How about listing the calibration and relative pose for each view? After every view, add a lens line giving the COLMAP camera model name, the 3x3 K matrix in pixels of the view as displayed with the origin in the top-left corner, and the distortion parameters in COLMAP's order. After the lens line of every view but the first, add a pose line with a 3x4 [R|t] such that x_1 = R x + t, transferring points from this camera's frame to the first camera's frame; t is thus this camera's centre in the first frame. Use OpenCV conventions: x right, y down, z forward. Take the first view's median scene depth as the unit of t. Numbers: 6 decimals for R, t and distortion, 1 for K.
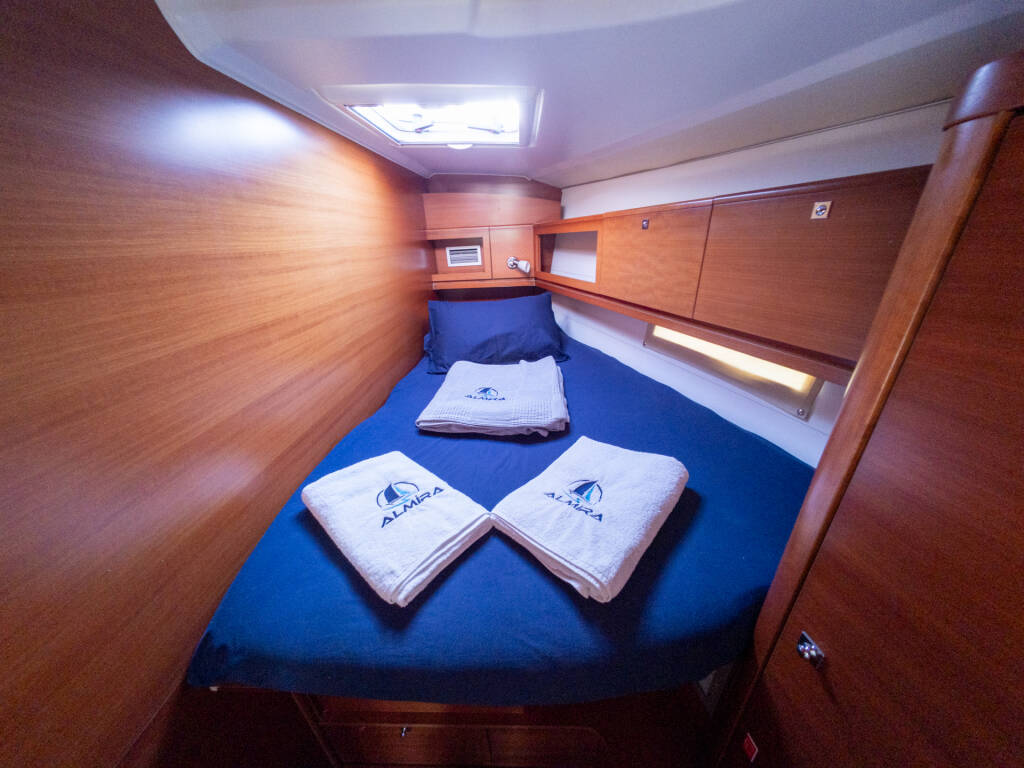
lens RADIAL K [[332.9, 0, 513.0], [0, 332.9, 380.8], [0, 0, 1]] dist [-0.000980, 0.000201]
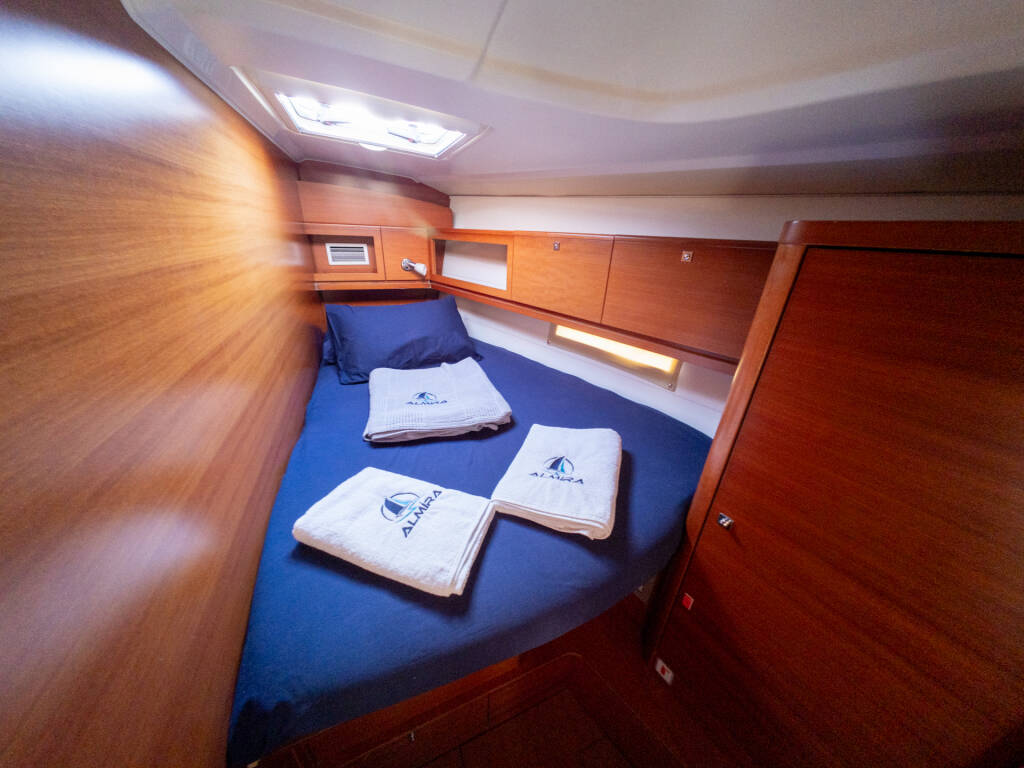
lens RADIAL K [[332.9, 0, 513.0], [0, 332.9, 380.8], [0, 0, 1]] dist [-0.000980, 0.000201]
pose [[0.906882, -0.093152, 0.410960, -0.293137], [0.088179, 0.995619, 0.031088, -0.027750], [-0.412056, 0.008044, 0.911123, -0.048856]]
